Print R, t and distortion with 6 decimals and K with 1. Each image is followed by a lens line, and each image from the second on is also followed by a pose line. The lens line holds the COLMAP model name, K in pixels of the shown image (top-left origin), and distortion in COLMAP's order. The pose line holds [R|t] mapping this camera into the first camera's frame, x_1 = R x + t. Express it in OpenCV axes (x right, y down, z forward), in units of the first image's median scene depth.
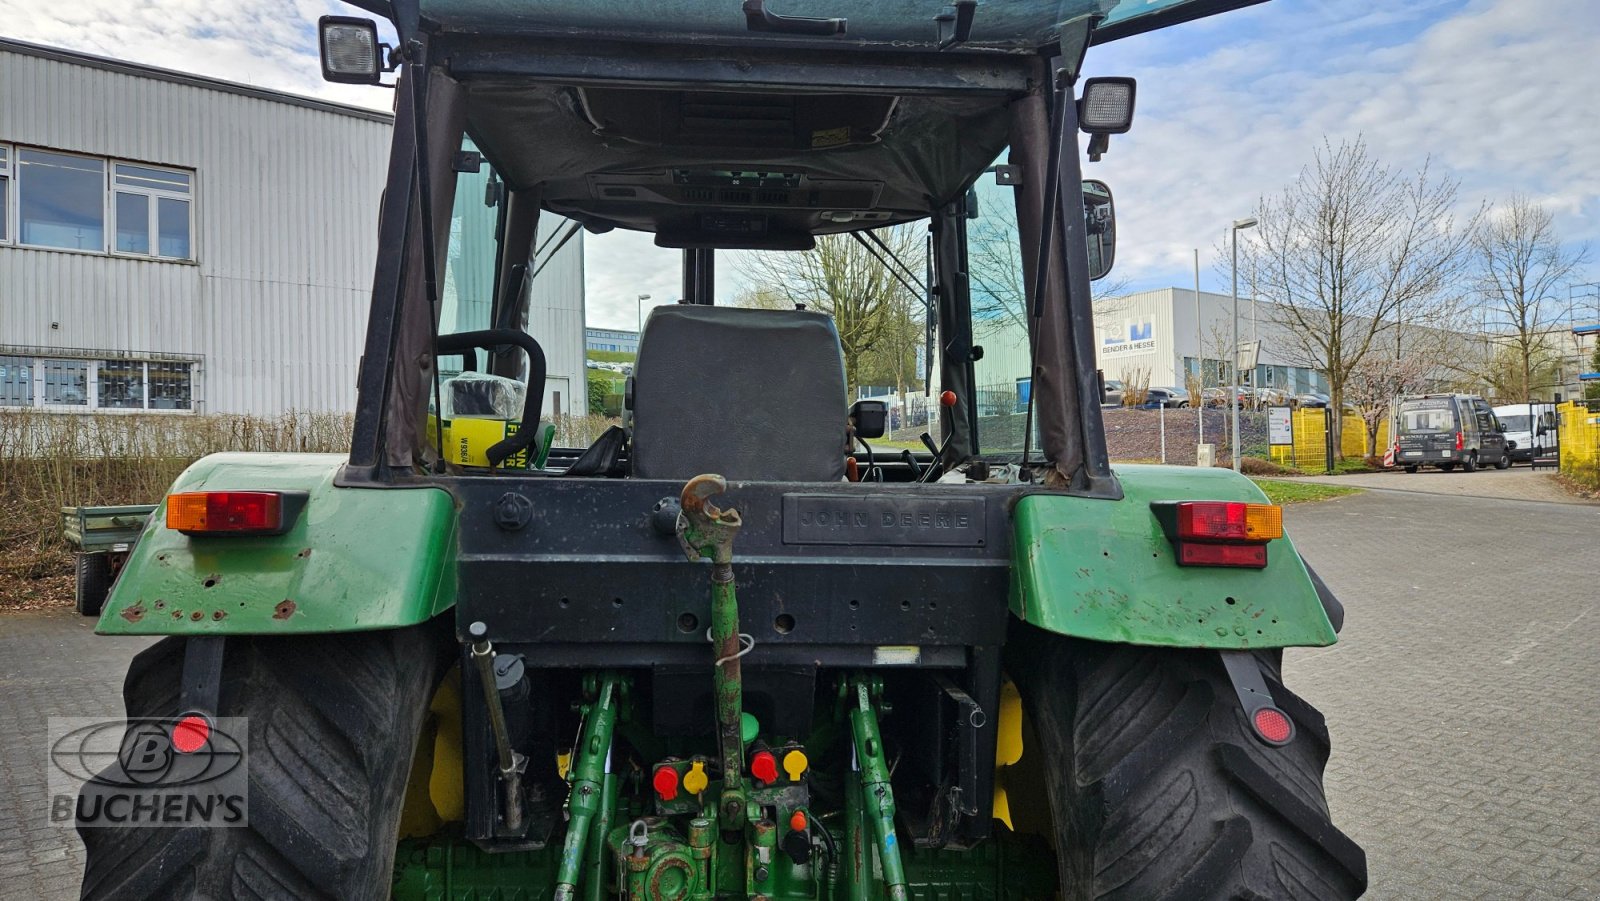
lens RADIAL K [[1059.2, 0, 775.6], [0, 1059.2, 445.8], [0, 0, 1]] dist [0.096791, -0.097000]
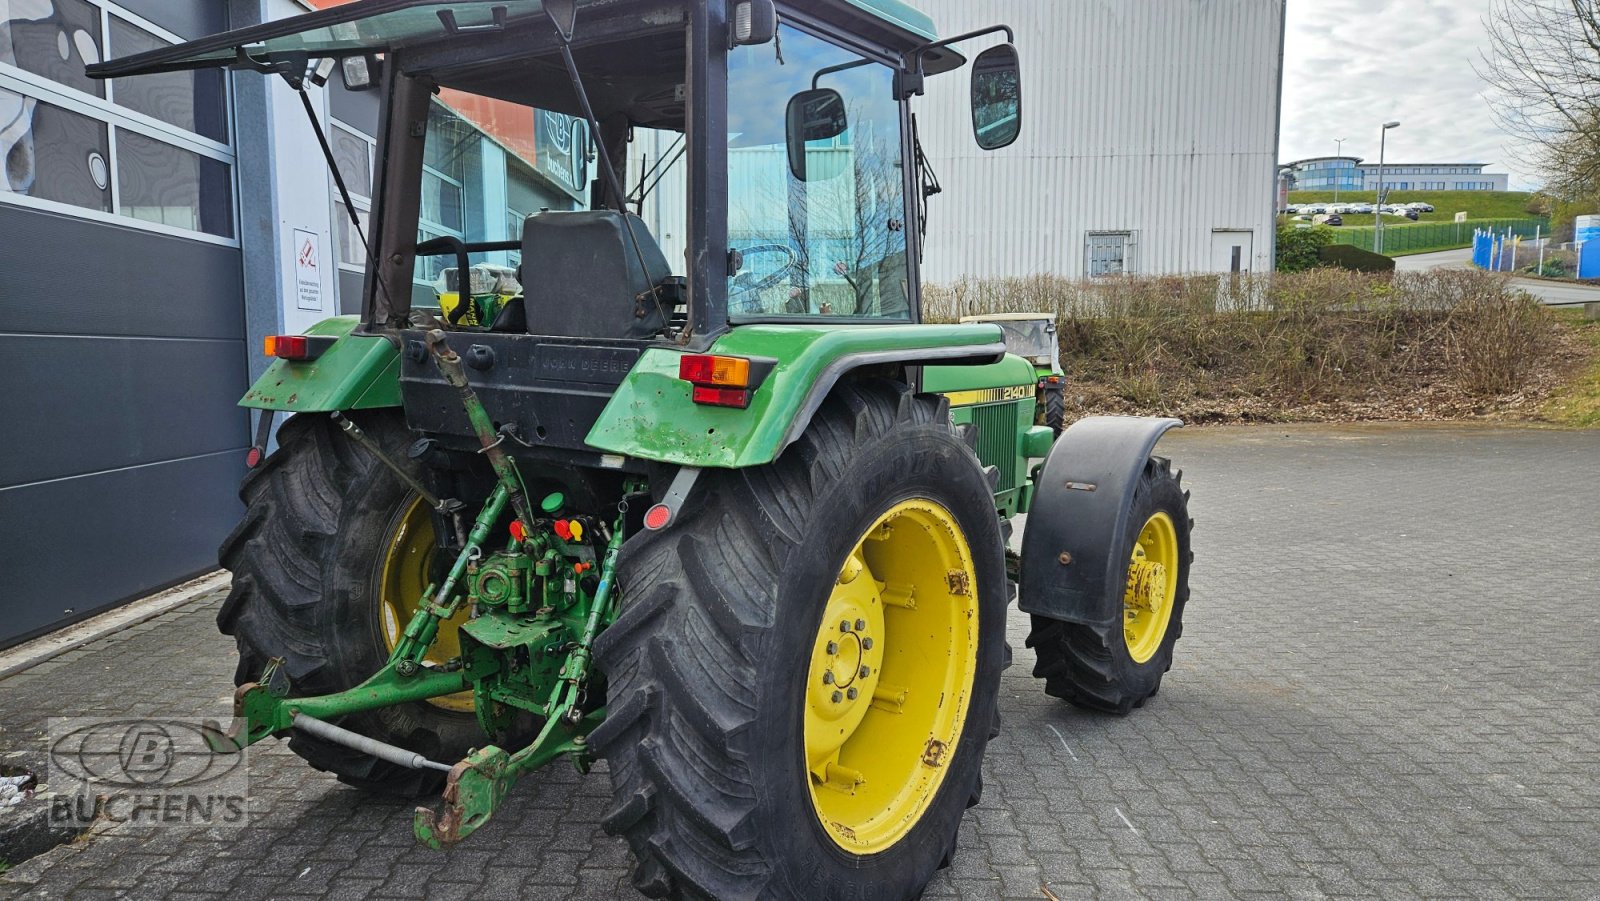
lens RADIAL K [[1060.0, 0, 782.3], [0, 1060.0, 454.0], [0, 0, 1]] dist [0.099027, -0.107343]
pose [[0.783764, 0.078165, -0.616120, 1.198041], [0.006479, 0.990965, 0.133962, 0.000393], [0.621025, -0.108987, 0.776177, 0.052769]]
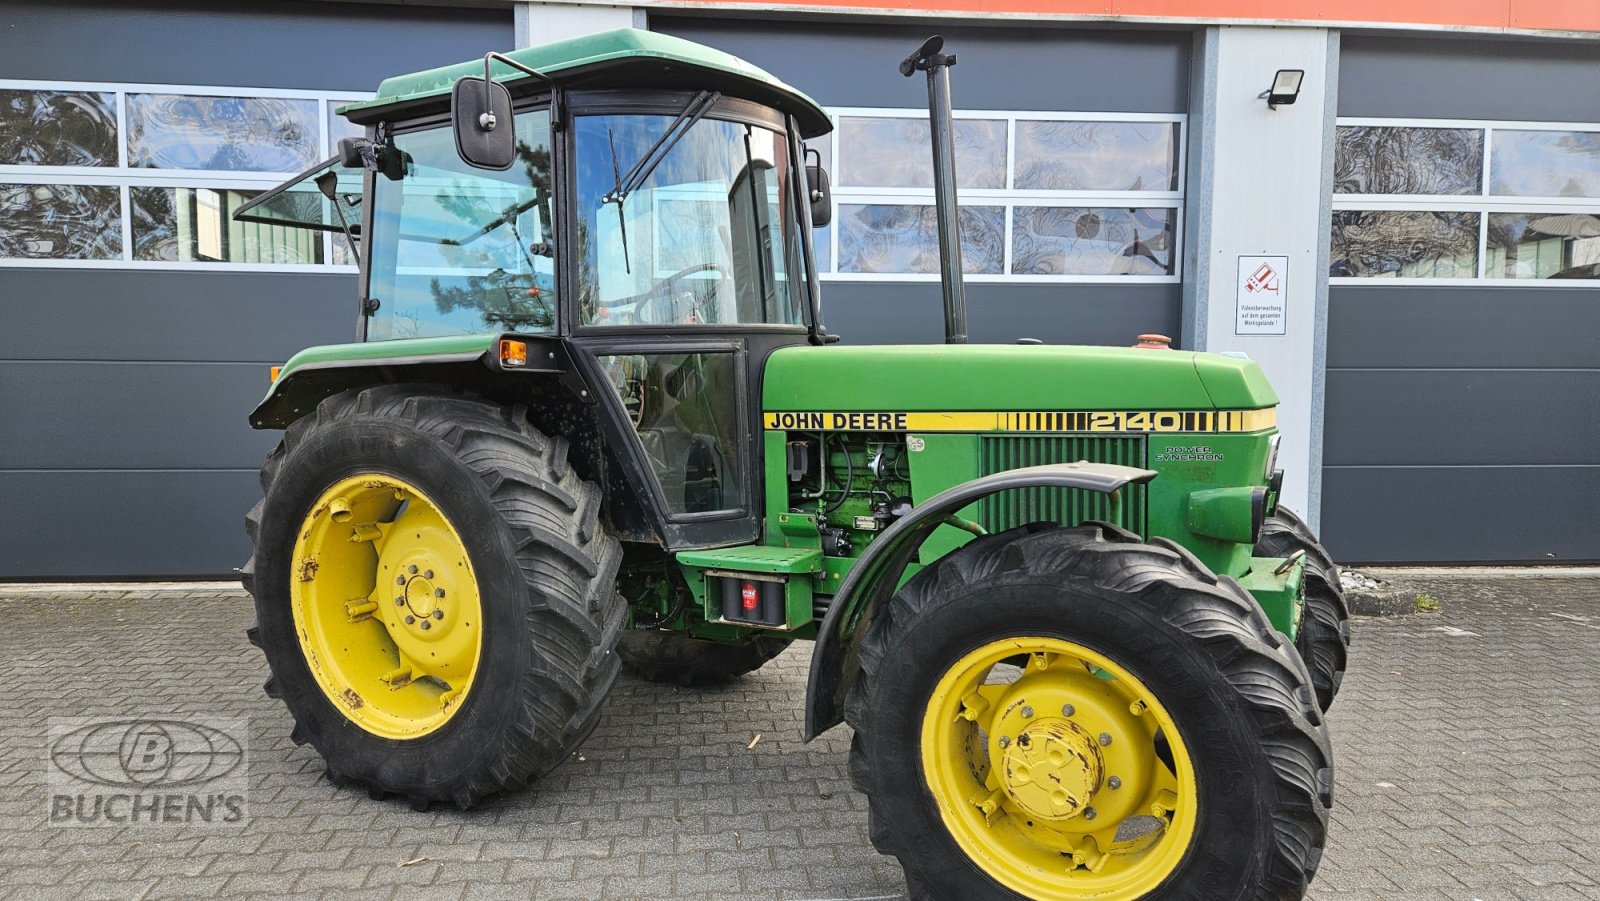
lens RADIAL K [[1057.3, 0, 768.6], [0, 1057.3, 464.4], [0, 0, 1]] dist [0.096805, -0.095912]
pose [[-0.531371, 0.077644, -0.843574, 1.669214], [0.040958, 0.996981, 0.065964, 0.140053], [0.846149, 0.000501, -0.532947, 2.815360]]
